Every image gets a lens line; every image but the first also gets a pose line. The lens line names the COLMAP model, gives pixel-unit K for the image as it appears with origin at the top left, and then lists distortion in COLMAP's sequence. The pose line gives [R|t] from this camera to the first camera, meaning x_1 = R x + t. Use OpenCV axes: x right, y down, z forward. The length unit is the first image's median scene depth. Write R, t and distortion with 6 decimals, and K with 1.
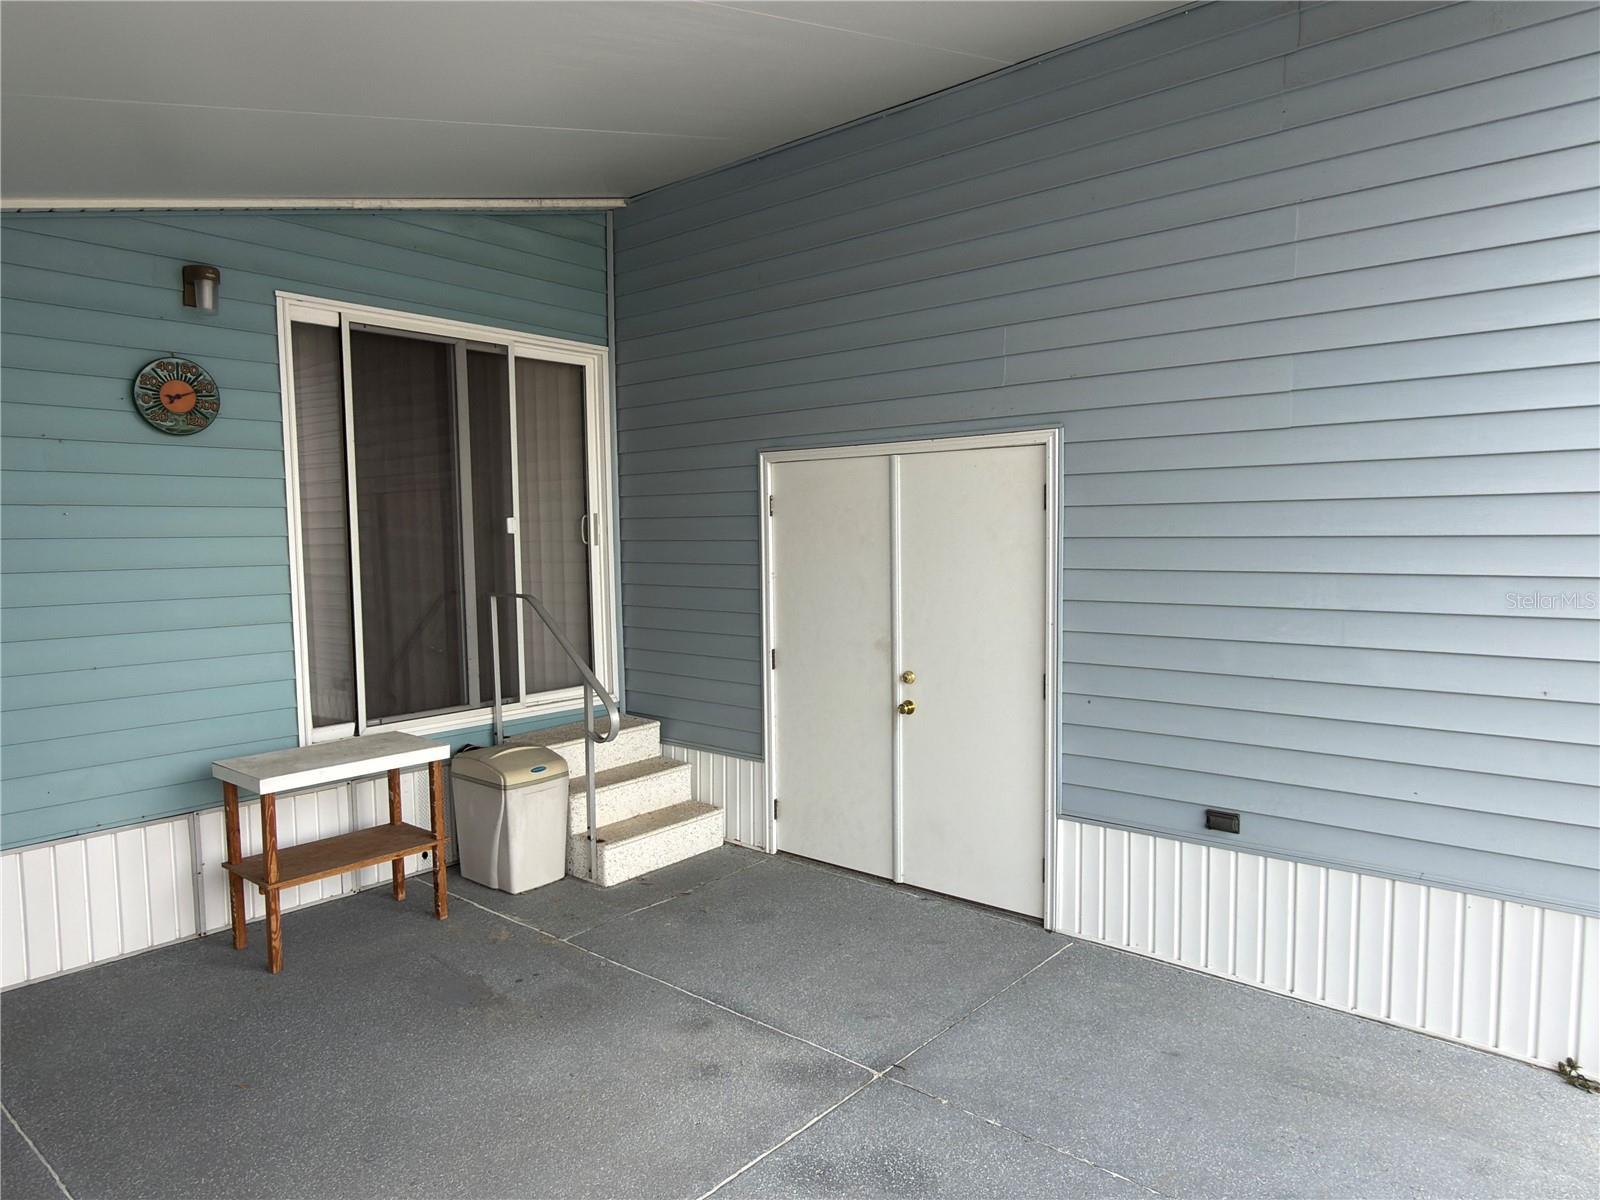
lens RADIAL K [[996.4, 0, 798.5], [0, 996.4, 602.9], [0, 0, 1]] dist [0.000527, 0.000539]
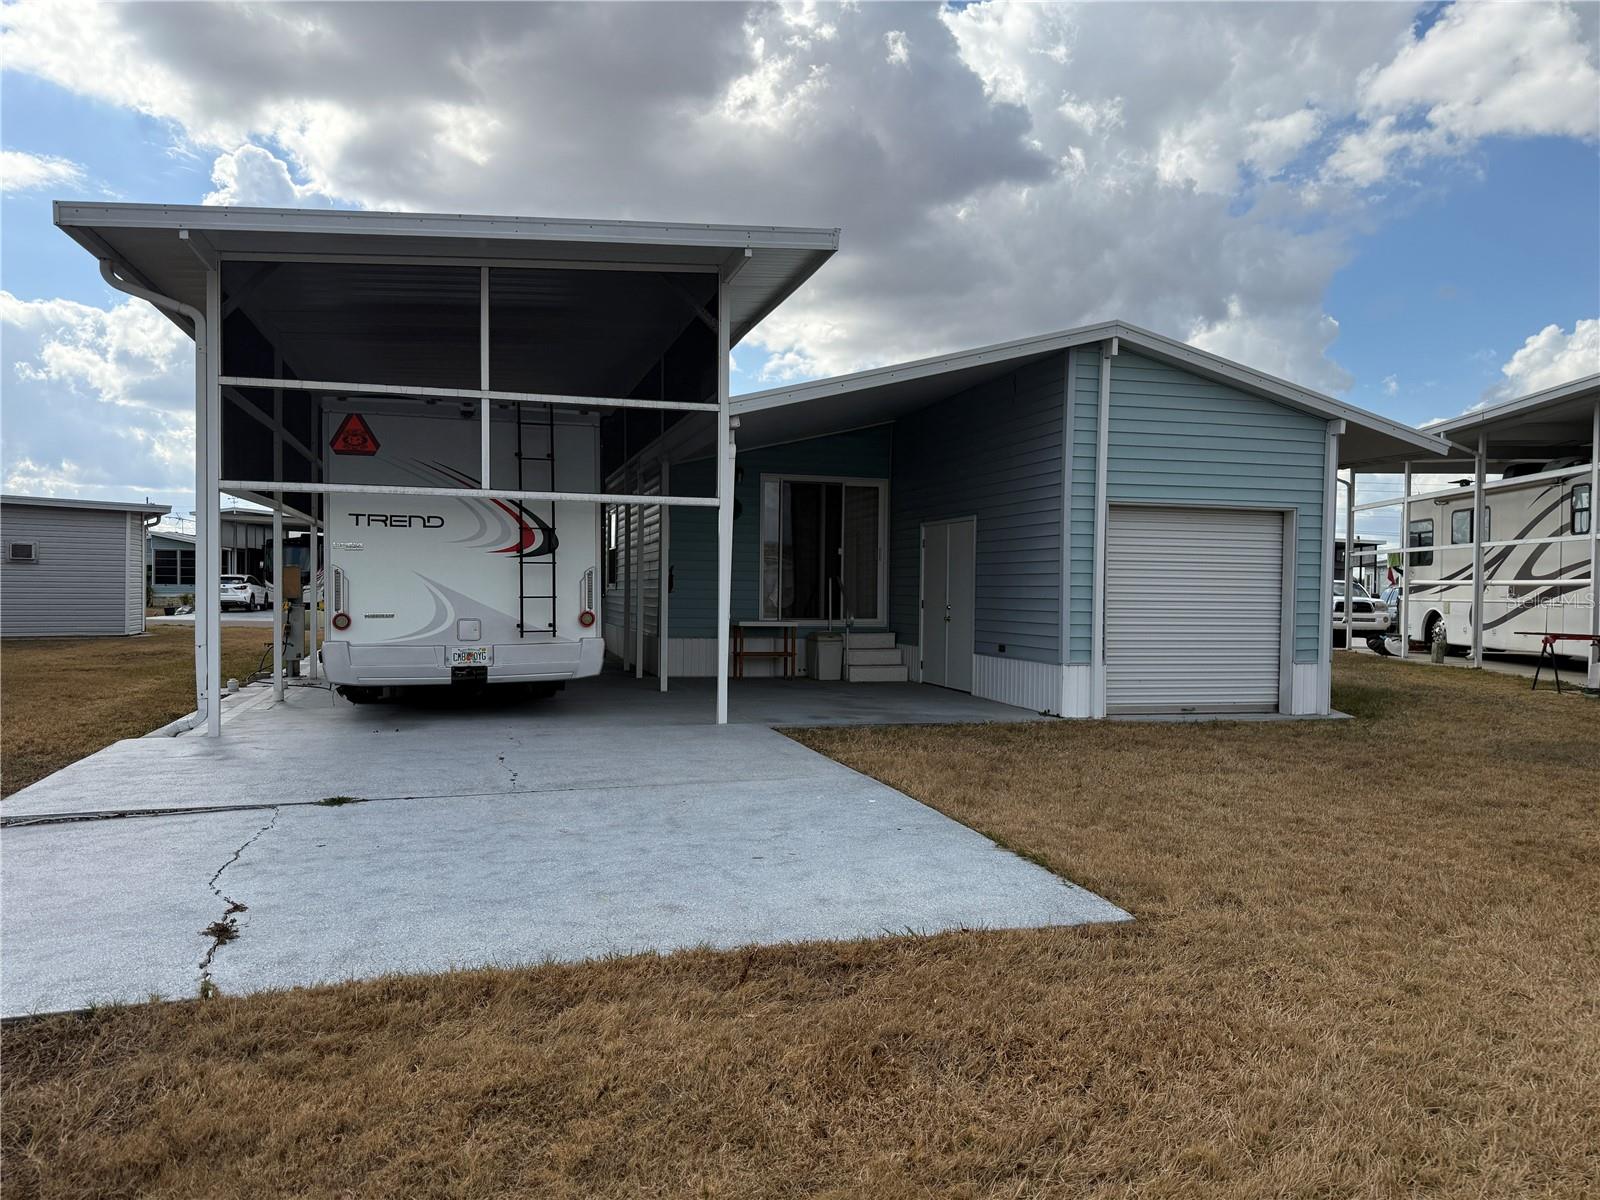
lens RADIAL K [[1137.4, 0, 798.9], [0, 1137.4, 602.8], [0, 0, 1]] dist [-0.000112, 0.000001]
pose [[0.836766, 0.026487, -0.546919, 1.285035], [-0.056049, 0.997726, -0.037433, 0.178221], [0.544684, 0.061977, 0.836348, -1.572633]]
